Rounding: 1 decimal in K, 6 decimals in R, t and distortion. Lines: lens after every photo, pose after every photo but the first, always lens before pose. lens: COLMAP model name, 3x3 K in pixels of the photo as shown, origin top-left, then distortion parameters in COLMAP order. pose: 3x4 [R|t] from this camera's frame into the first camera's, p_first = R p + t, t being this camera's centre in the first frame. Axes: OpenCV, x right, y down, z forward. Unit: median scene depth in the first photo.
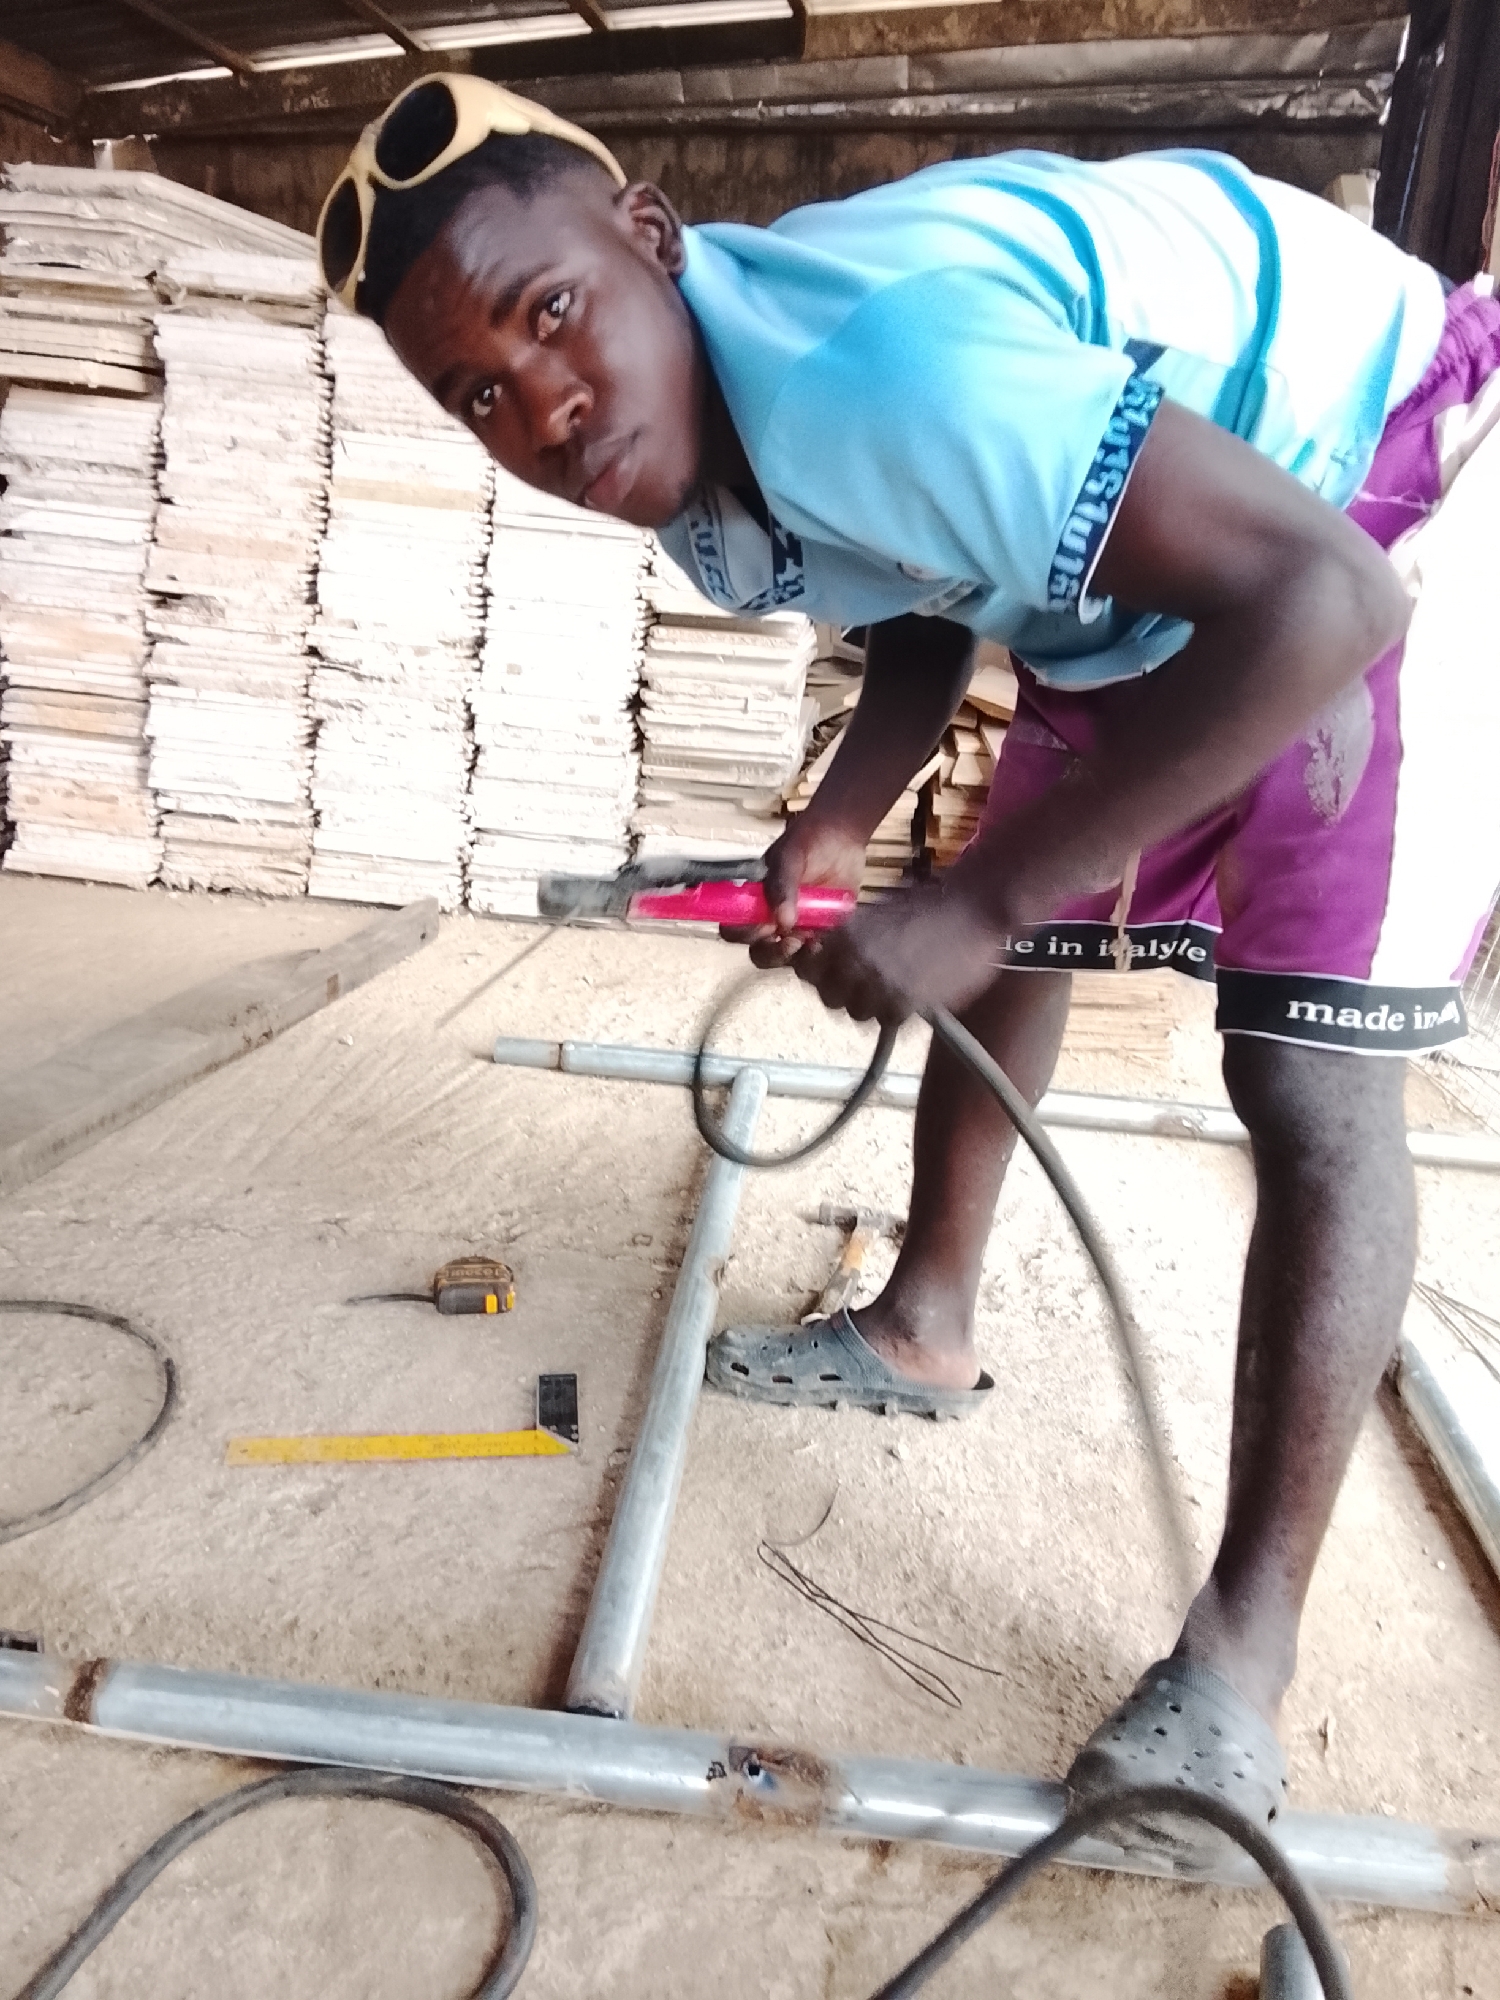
lens RADIAL K [[1513.8, 0, 752.5], [0, 1513.8, 1009.0], [0, 0, 1]] dist [0.083996, -0.131802]
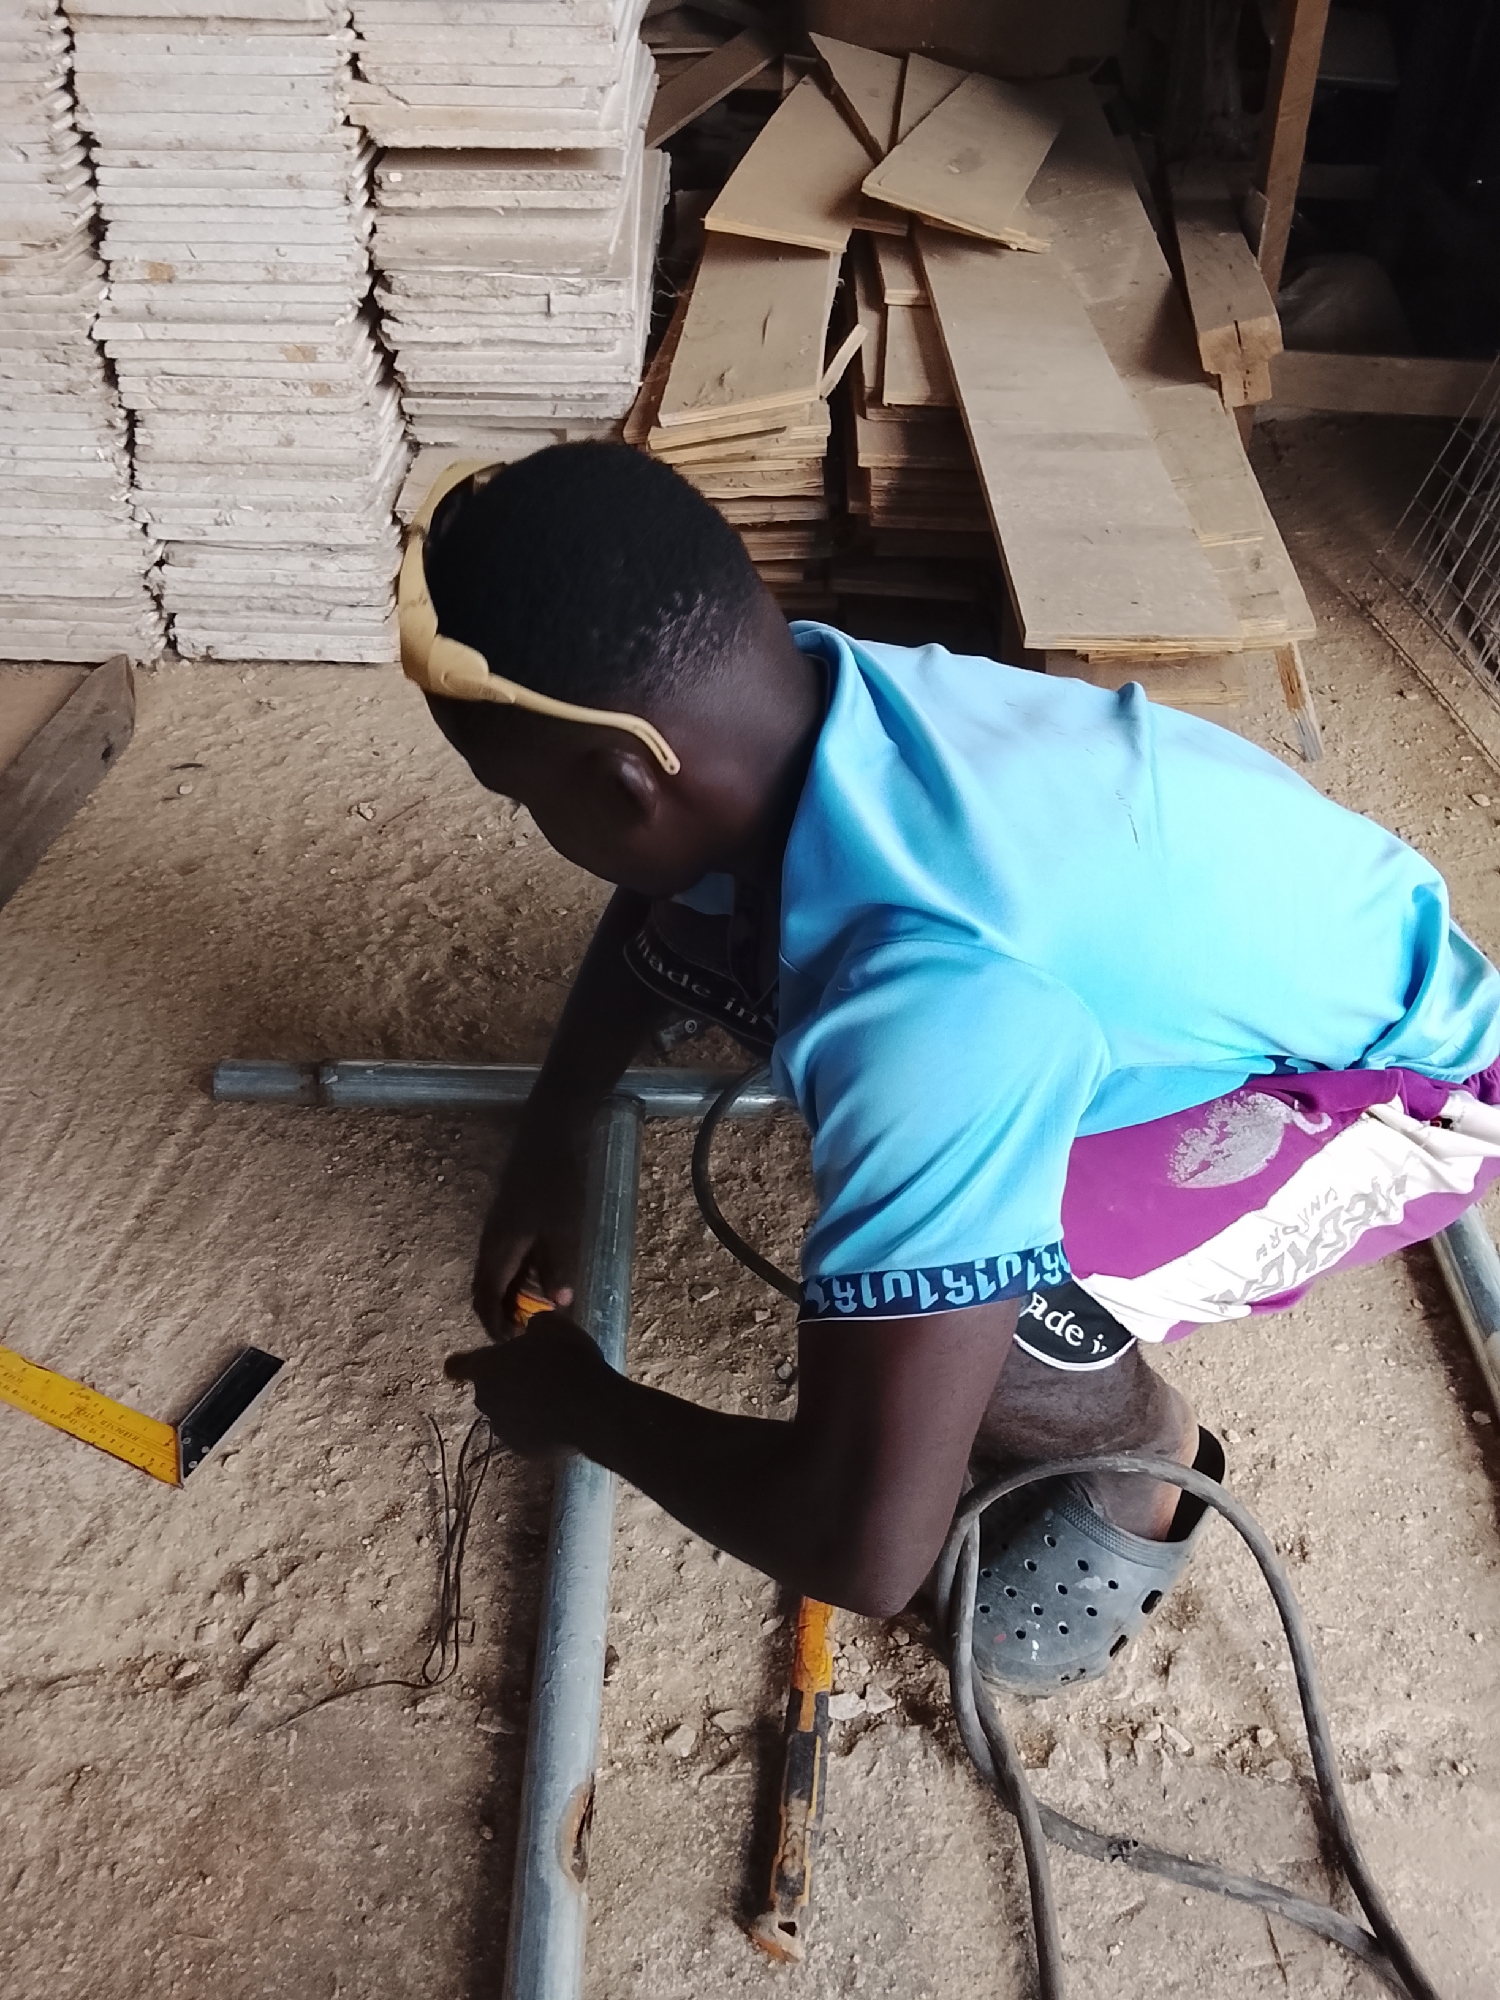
lens RADIAL K [[1522.4, 0, 750.0], [0, 1522.4, 1000.0], [0, 0, 1]] dist [-0.000569, -0.035127]
pose [[0.994593, -0.098988, 0.031408, 0.029544], [0.077348, 0.907889, 0.412014, -0.189877], [-0.069300, -0.407356, 0.910636, 0.312345]]
